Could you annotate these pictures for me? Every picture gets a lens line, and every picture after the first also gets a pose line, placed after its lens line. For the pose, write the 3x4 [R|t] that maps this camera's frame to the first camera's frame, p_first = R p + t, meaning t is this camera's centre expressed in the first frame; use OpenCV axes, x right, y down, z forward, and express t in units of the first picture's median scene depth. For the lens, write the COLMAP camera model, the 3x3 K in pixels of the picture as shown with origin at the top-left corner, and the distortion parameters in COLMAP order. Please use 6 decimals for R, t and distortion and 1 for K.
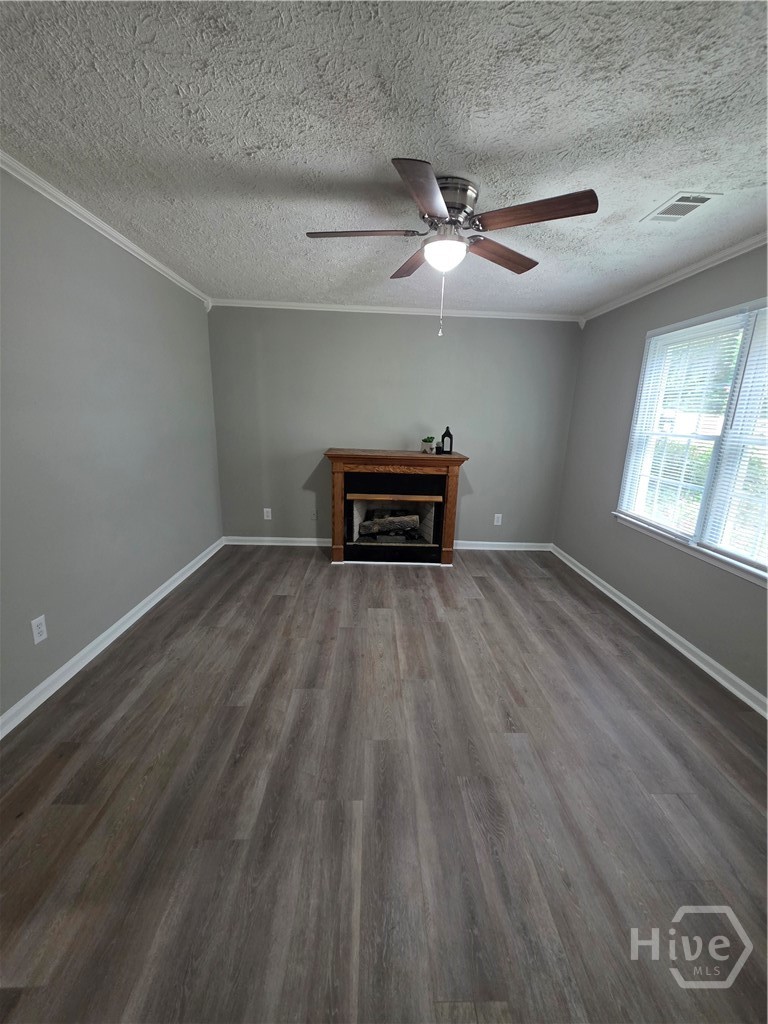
lens RADIAL K [[408.1, 0, 383.7], [0, 408.1, 510.8], [0, 0, 1]] dist [0.003053, 0.000496]
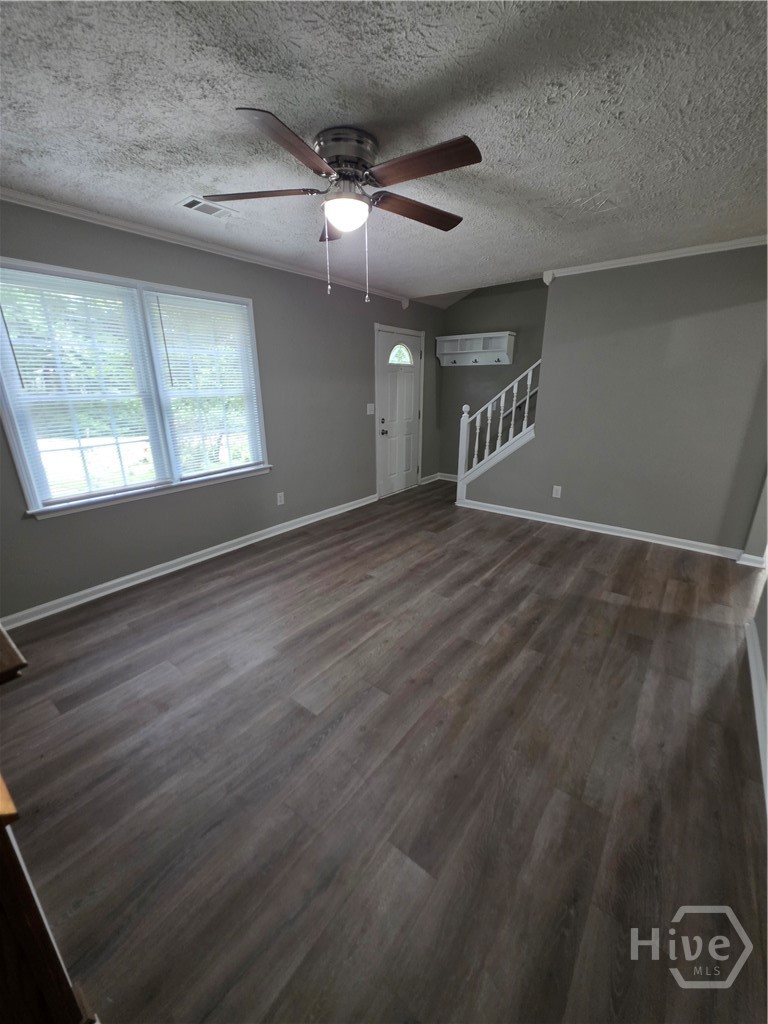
lens RADIAL K [[408.1, 0, 388.6], [0, 408.1, 511.7], [0, 0, 1]] dist [0.003053, 0.000496]
pose [[-0.776395, -0.222298, 0.589741, -0.564198], [0.124736, 0.863022, 0.489524, -0.418742], [-0.617780, 0.453626, -0.642317, 1.631818]]
